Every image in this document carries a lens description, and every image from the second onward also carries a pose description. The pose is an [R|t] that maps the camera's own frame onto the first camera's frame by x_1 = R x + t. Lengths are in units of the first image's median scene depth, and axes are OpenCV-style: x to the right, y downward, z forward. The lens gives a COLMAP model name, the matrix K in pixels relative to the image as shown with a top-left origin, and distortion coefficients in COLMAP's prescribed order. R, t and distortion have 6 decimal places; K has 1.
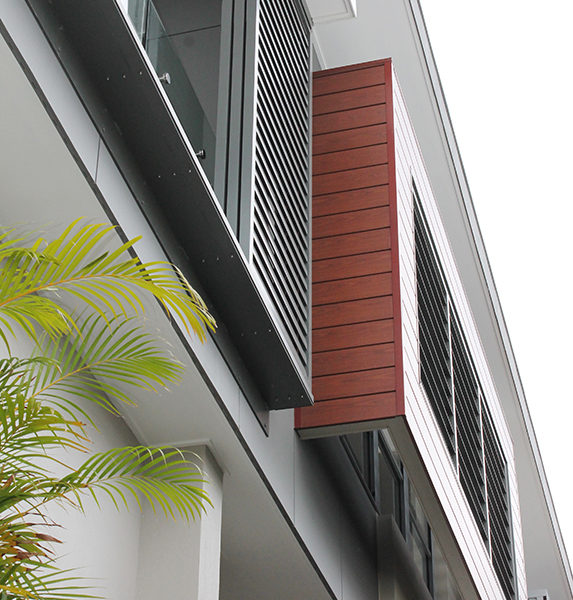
lens RADIAL K [[1511.2, 0, 286.5], [0, 1511.2, 300.0], [0, 0, 1]] dist [-0.514876, 0.677102]
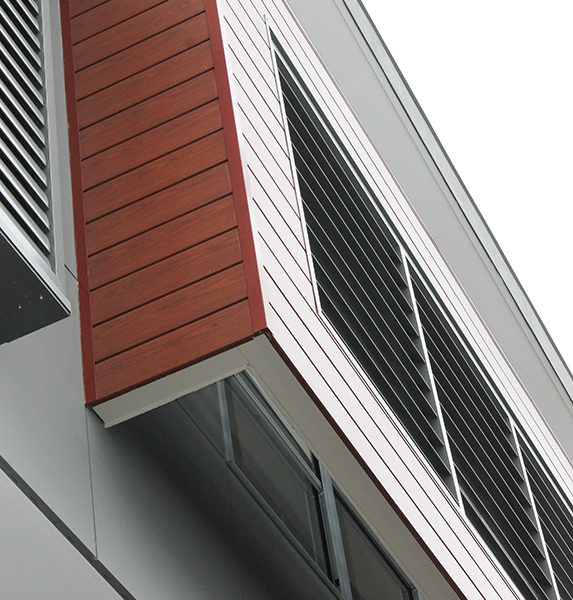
lens RADIAL K [[2017.9, 0, 286.5], [0, 2017.9, 300.0], [0, 0, 1]] dist [-0.165203, -0.740227]
pose [[0.973332, -0.225132, -0.044055, 0.102283], [0.208115, 0.947365, -0.243286, 0.207848], [0.096507, 0.227629, 0.968954, 0.284176]]
